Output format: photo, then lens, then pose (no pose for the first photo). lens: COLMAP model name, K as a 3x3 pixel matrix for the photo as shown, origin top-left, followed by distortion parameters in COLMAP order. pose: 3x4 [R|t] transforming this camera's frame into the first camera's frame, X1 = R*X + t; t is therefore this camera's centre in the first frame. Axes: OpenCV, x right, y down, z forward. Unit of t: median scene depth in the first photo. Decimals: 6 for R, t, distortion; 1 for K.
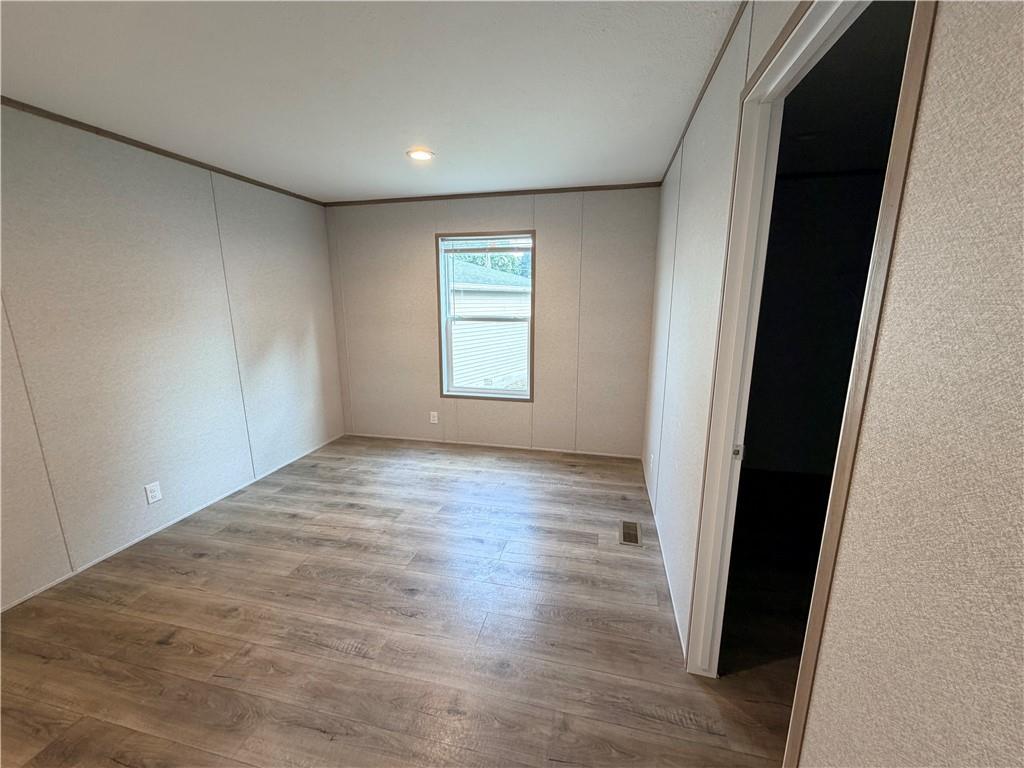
lens RADIAL K [[425.9, 0, 513.2], [0, 425.9, 356.4], [0, 0, 1]] dist [0.001068, -0.000038]
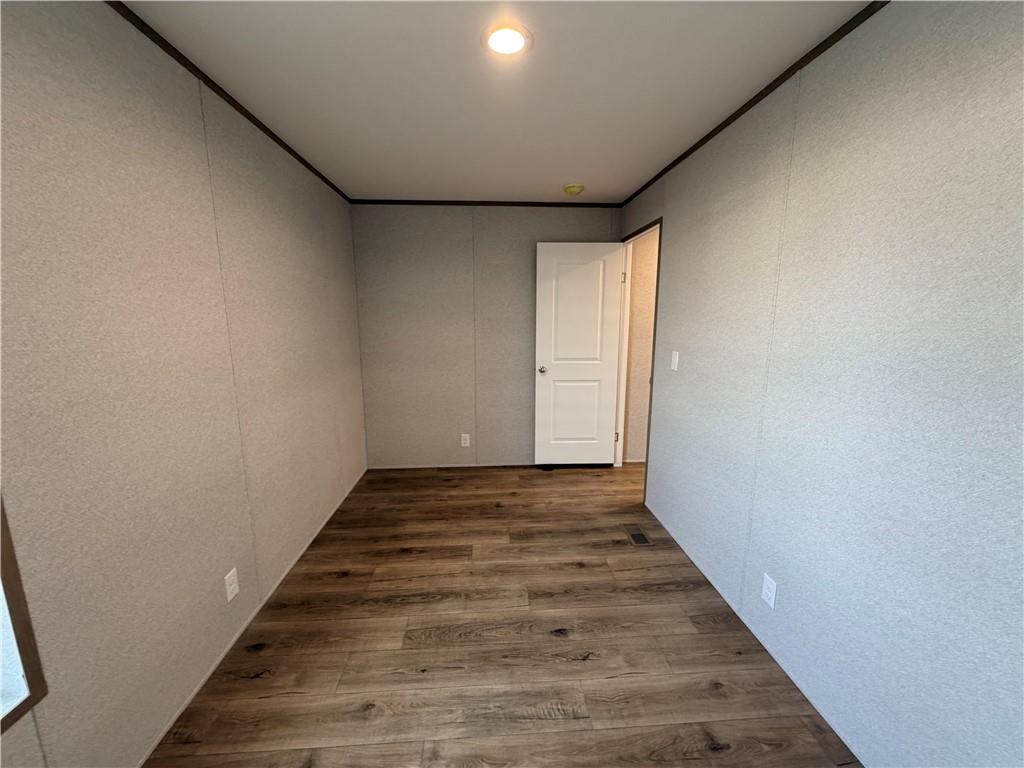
lens RADIAL K [[414.3, 0, 514.5], [0, 414.3, 349.8], [0, 0, 1]] dist [0.000383, 0.000098]
pose [[0.955454, -0.024354, 0.294133, -0.533107], [0.040483, 0.997984, -0.048872, -0.012390], [-0.292349, 0.058603, 0.954514, 0.133387]]
